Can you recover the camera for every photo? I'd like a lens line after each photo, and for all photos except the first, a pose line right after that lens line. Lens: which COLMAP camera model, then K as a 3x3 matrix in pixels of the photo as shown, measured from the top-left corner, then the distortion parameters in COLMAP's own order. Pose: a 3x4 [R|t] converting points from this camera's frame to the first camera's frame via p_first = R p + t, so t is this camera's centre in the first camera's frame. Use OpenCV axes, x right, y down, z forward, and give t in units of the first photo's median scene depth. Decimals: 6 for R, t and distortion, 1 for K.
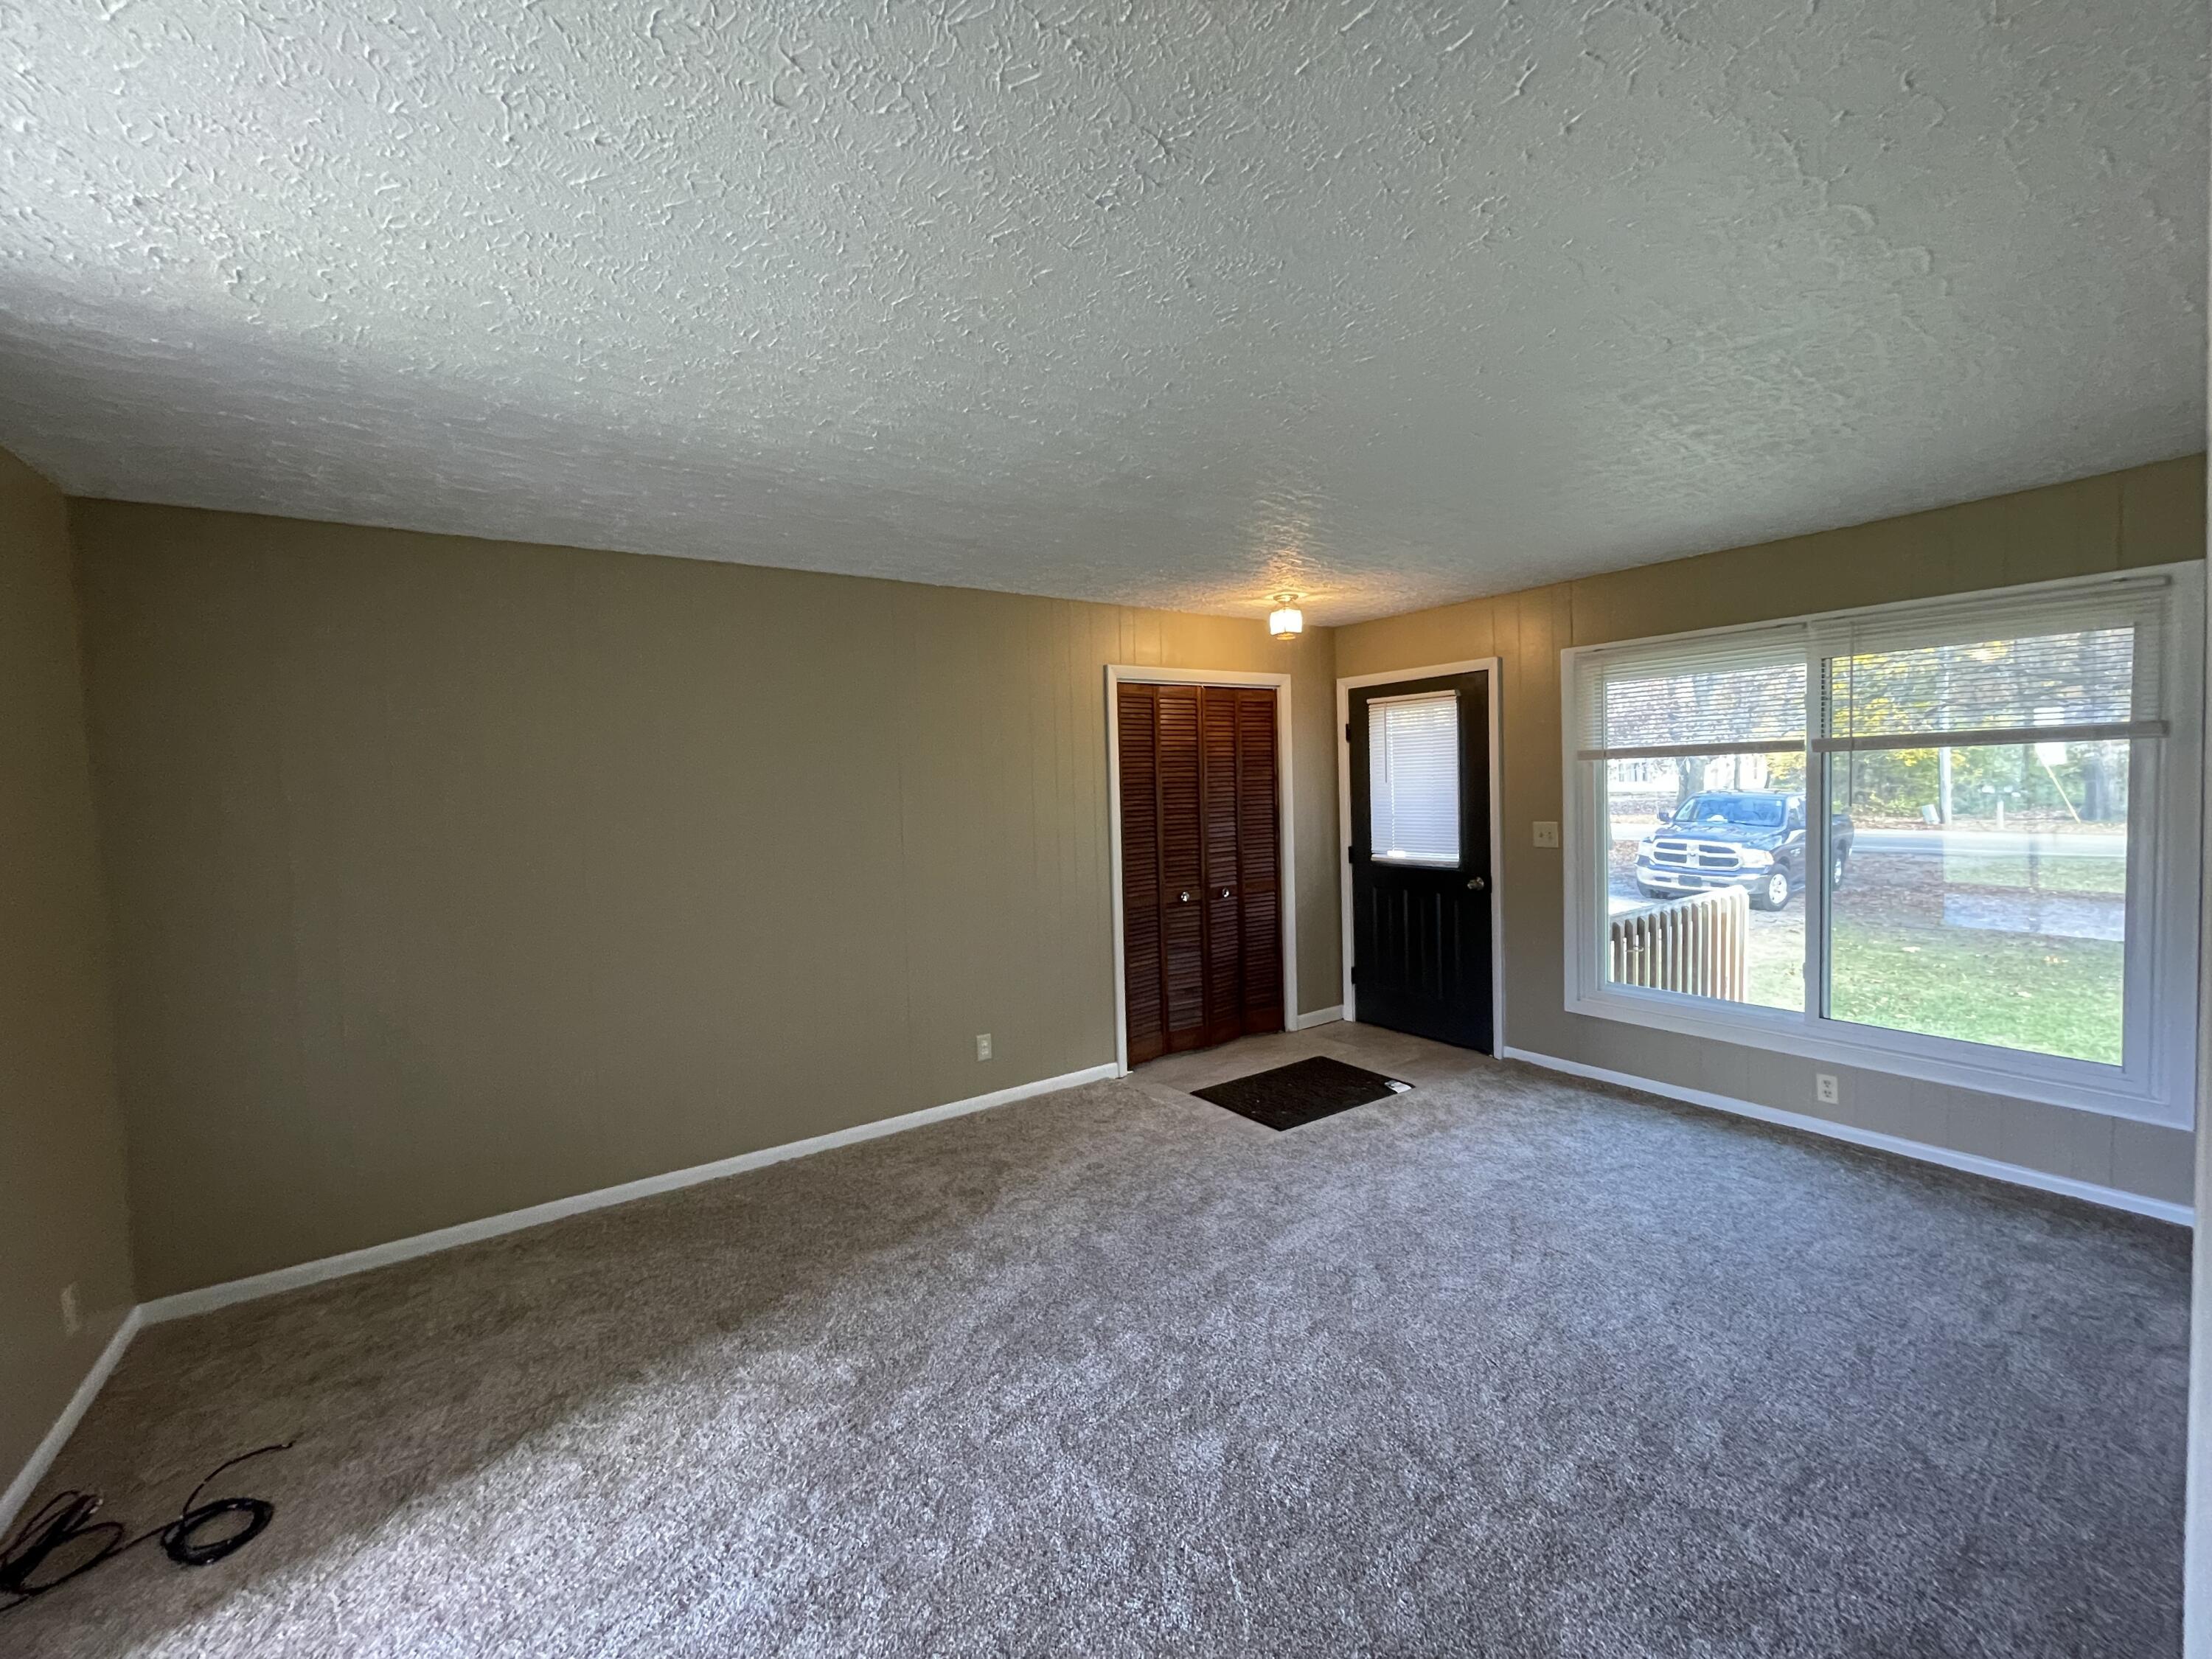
lens RADIAL K [[900.1, 0, 1106.0], [0, 900.1, 829.5], [0, 0, 1]] dist [-0.010405, 0.000207]
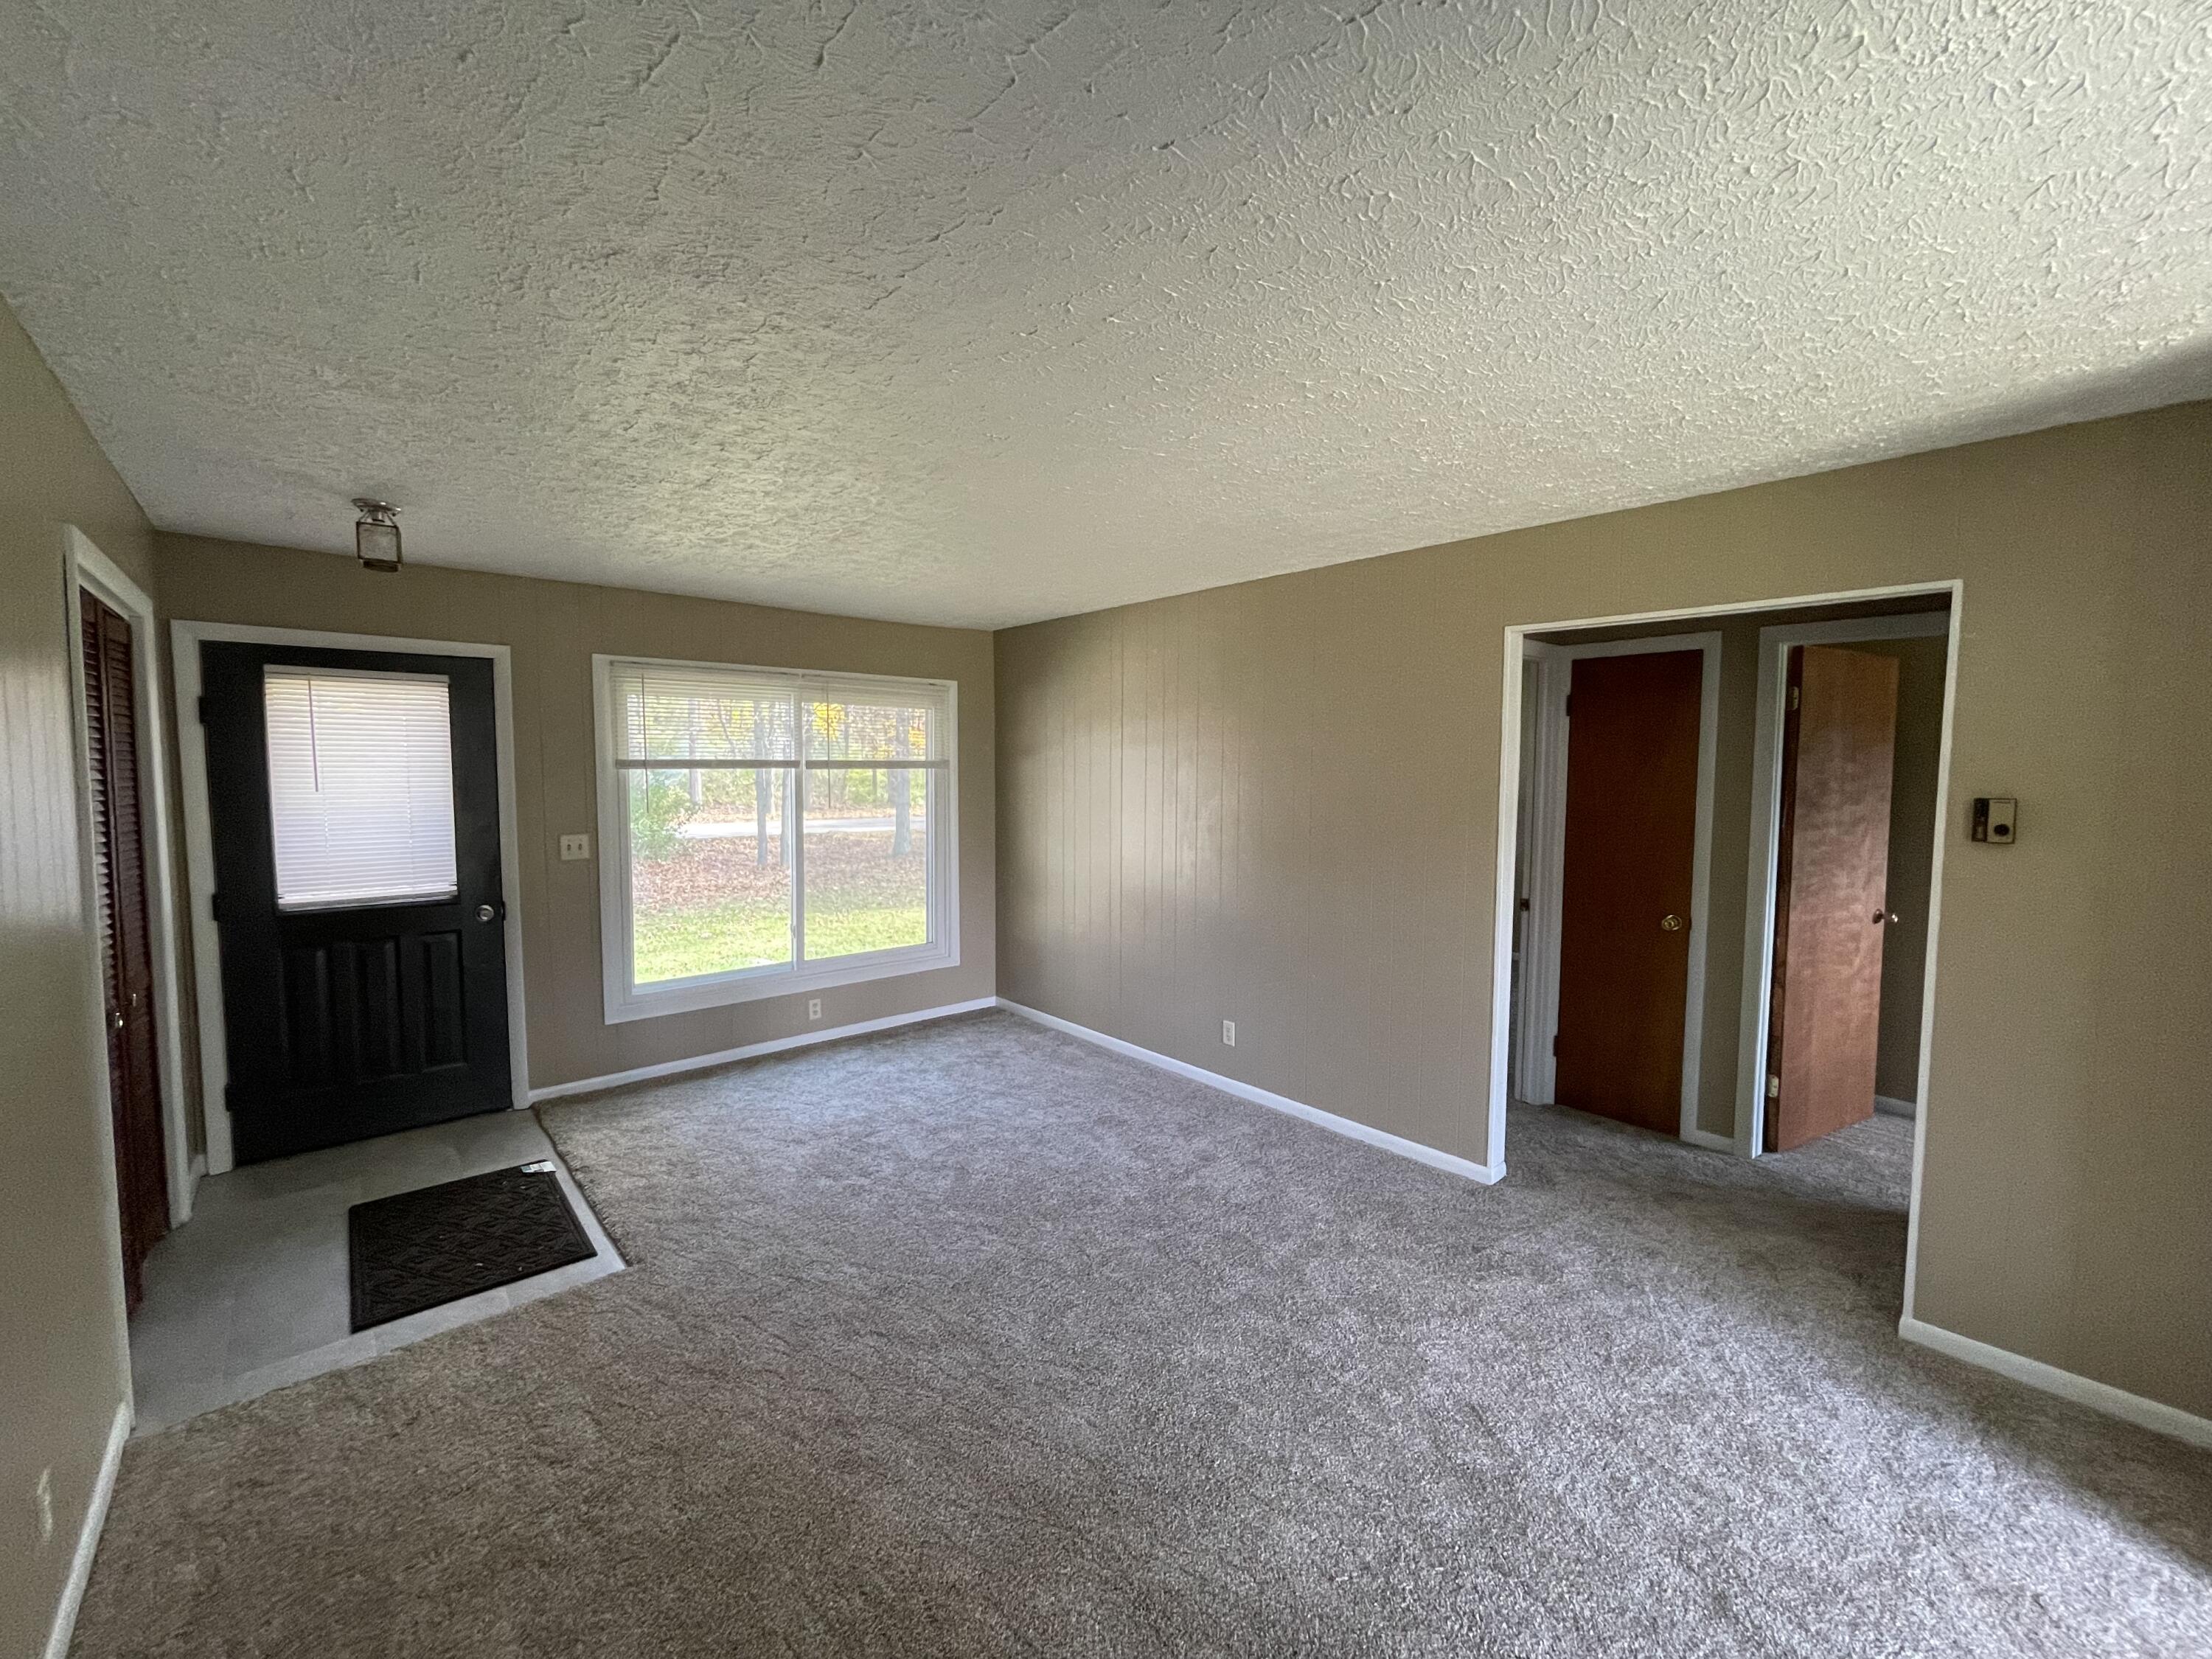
lens RADIAL K [[900.1, 0, 1106.0], [0, 900.1, 829.5], [0, 0, 1]] dist [-0.010405, 0.000207]
pose [[-0.113684, -0.052797, 0.992113, -0.517667], [0.045201, 0.997278, 0.058252, -0.043350], [-0.992488, 0.051467, -0.110988, 0.563700]]
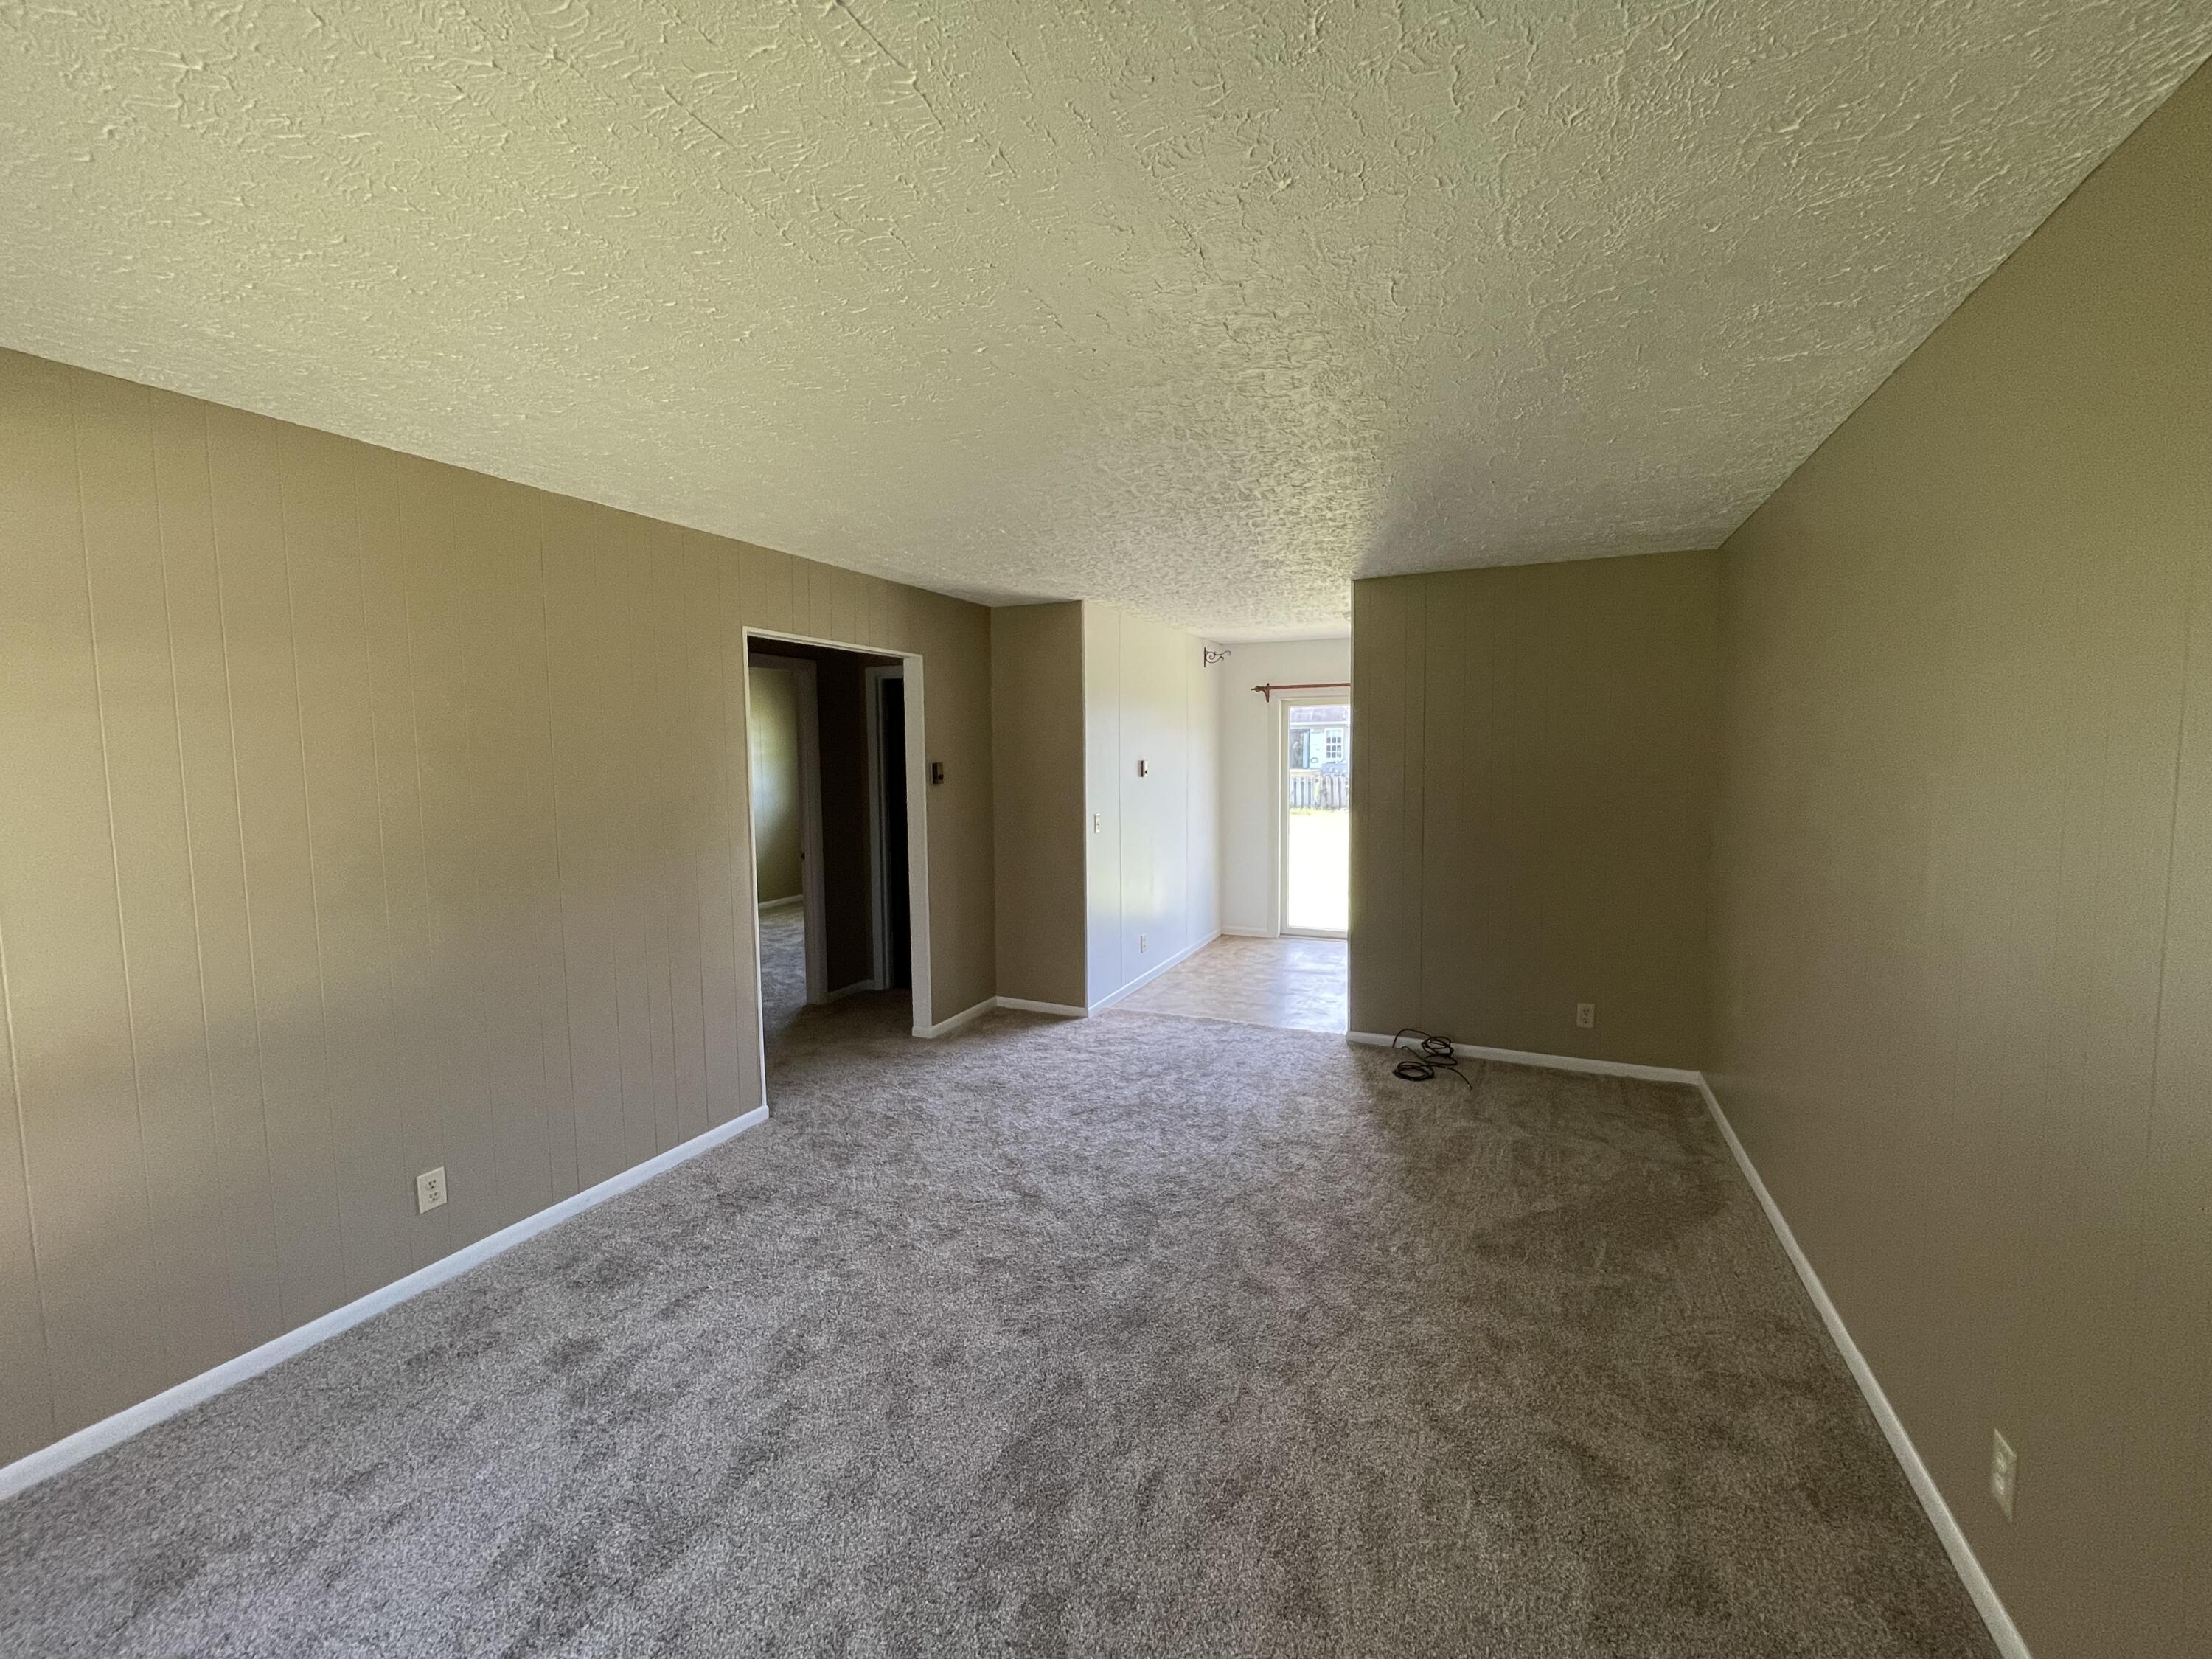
lens RADIAL K [[900.1, 0, 1106.0], [0, 900.1, 829.5], [0, 0, 1]] dist [-0.010405, 0.000207]
pose [[-0.853393, 0.076417, -0.515636, 0.365118], [0.007847, 0.990967, 0.133873, -0.071928], [0.521209, 0.110200, -0.846284, 1.058121]]
